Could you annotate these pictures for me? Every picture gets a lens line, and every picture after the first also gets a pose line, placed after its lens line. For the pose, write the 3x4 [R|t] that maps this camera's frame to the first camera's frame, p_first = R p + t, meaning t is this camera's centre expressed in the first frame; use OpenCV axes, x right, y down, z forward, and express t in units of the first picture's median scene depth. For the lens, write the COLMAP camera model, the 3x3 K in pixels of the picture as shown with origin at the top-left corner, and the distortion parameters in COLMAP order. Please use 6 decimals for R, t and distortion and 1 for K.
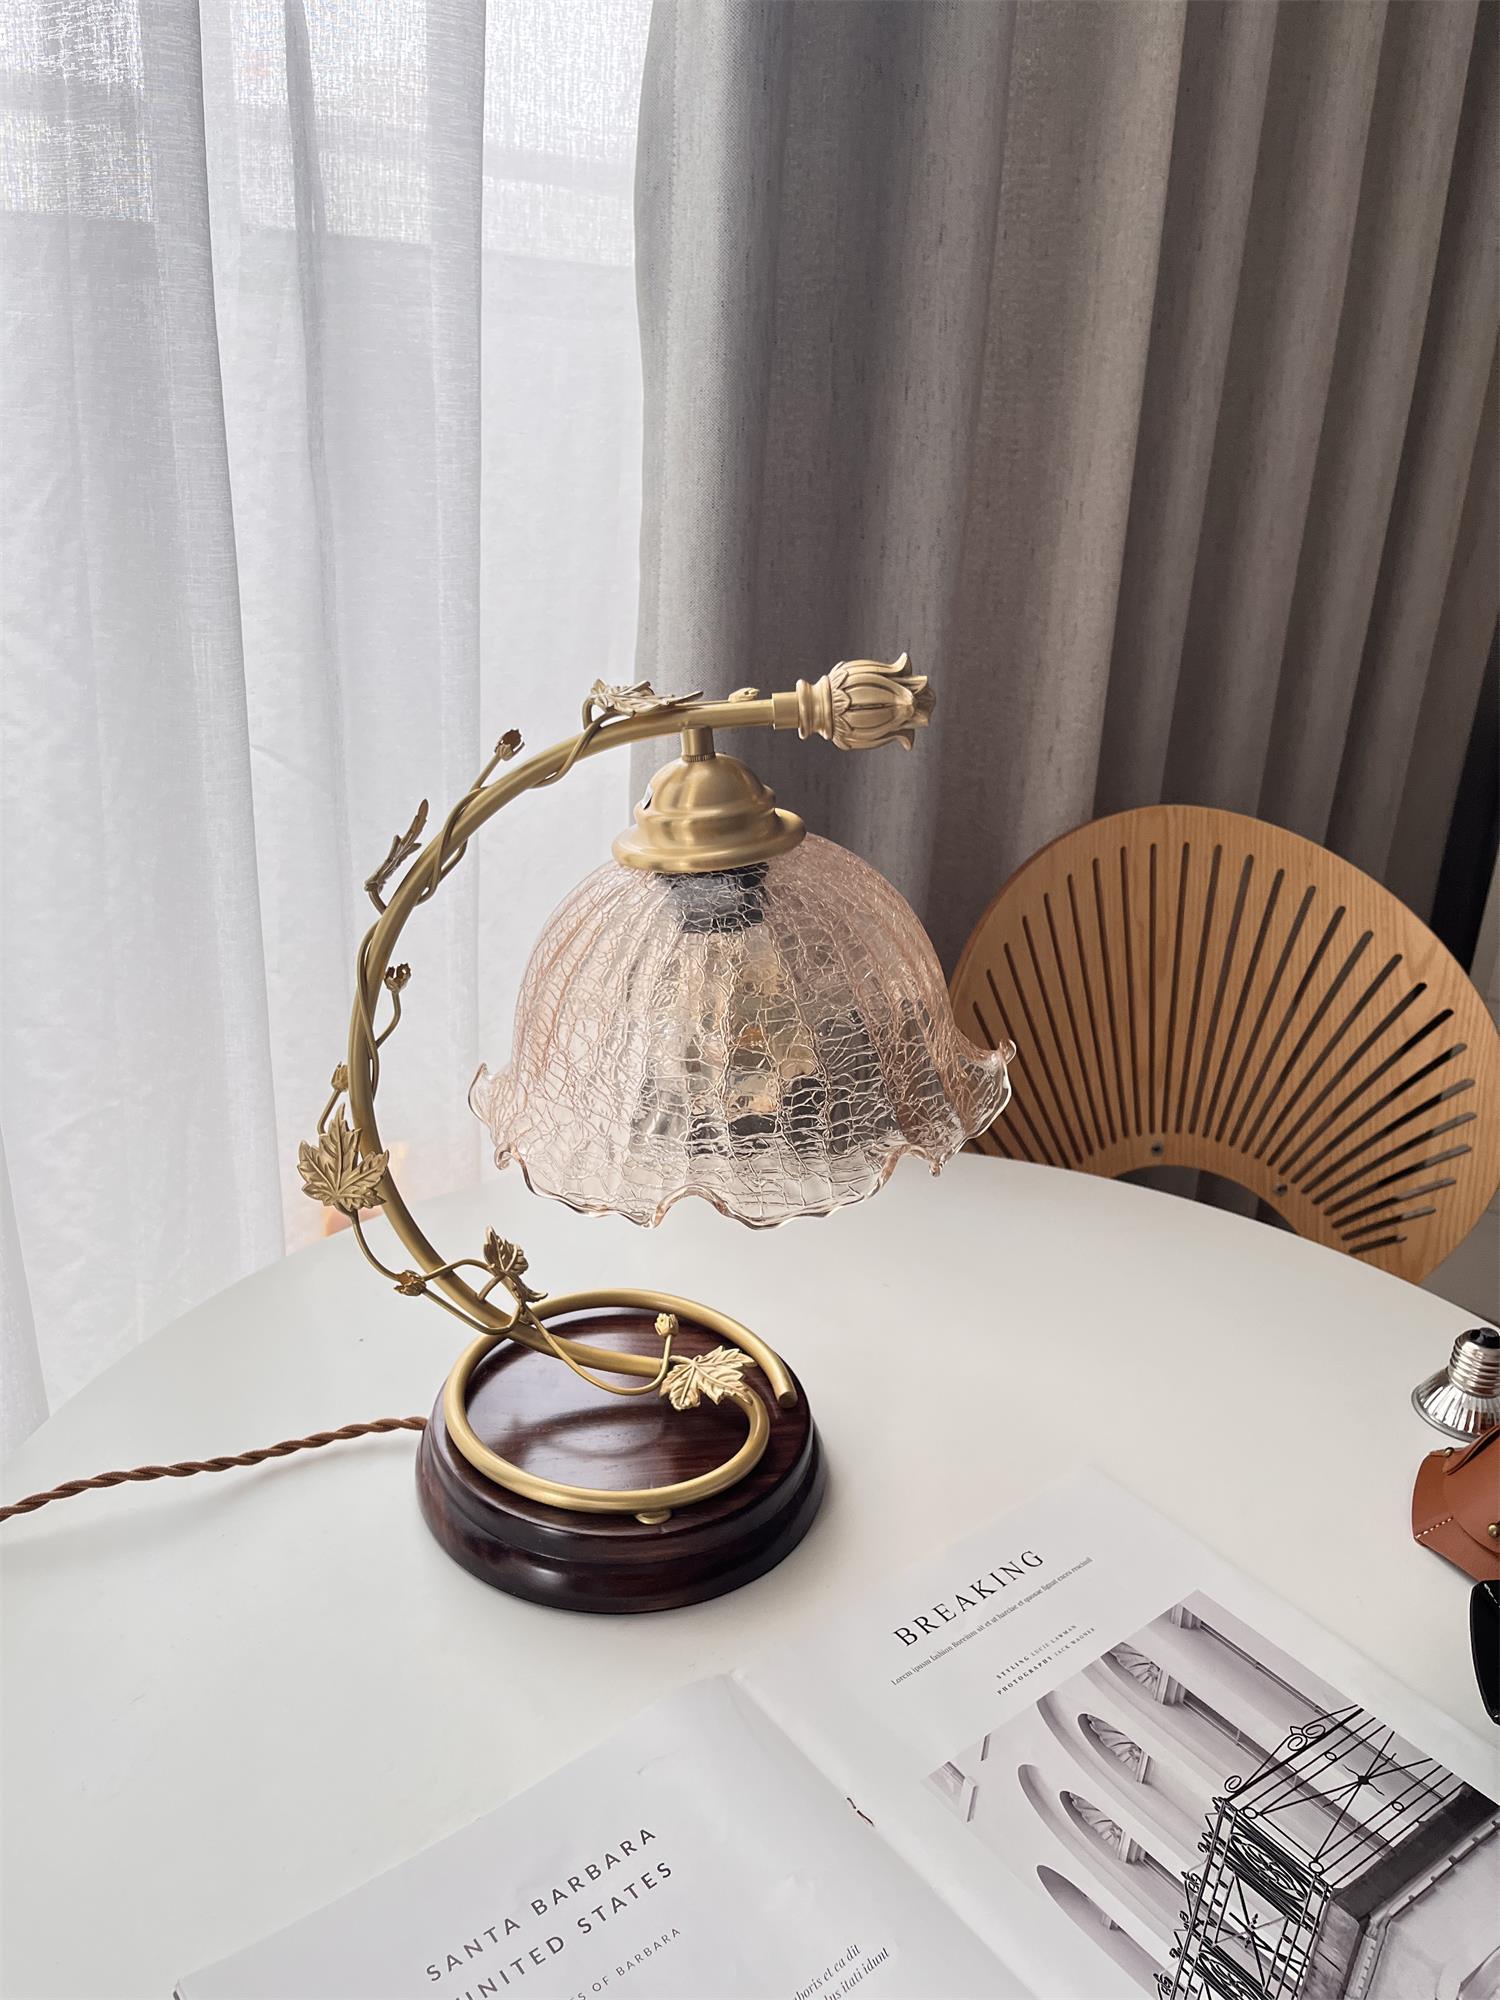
lens RADIAL K [[1550.8, 0, 760.0], [0, 1550.8, 1000.3], [0, 0, 1]] dist [0.060585, -0.096797]
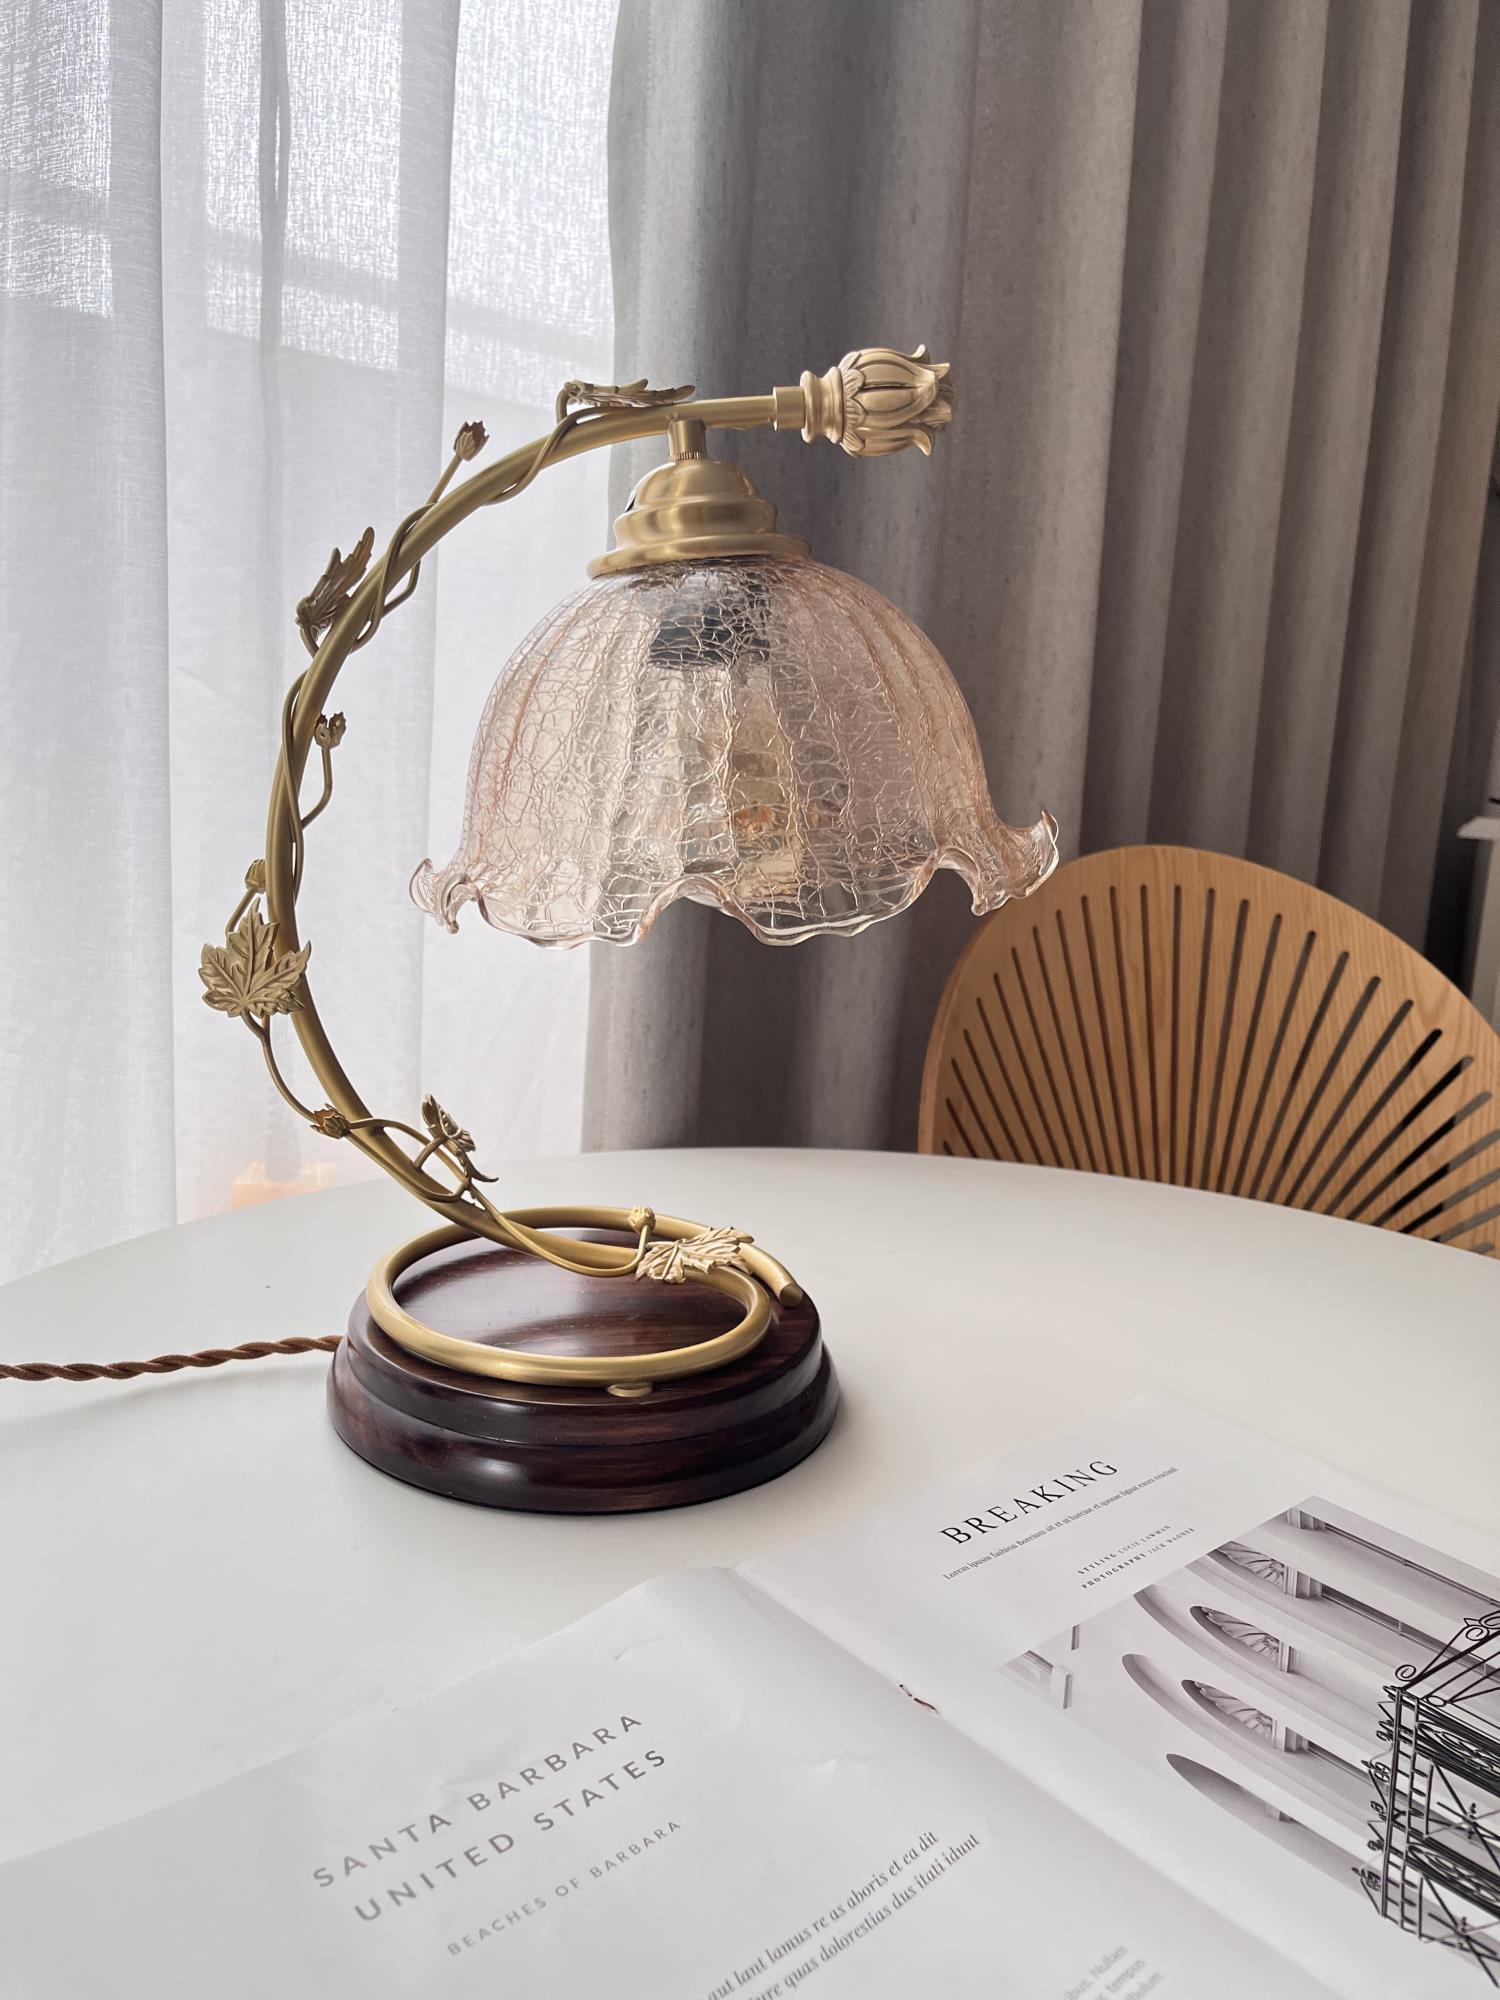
lens RADIAL K [[1546.0, 0, 754.6], [0, 1546.0, 998.6], [0, 0, 1]] dist [0.046061, -0.086404]
pose [[0.999437, -0.003871, 0.033333, -0.030510], [0.010131, 0.981782, -0.189743, 0.280818], [-0.031991, 0.189974, 0.981268, 0.187609]]
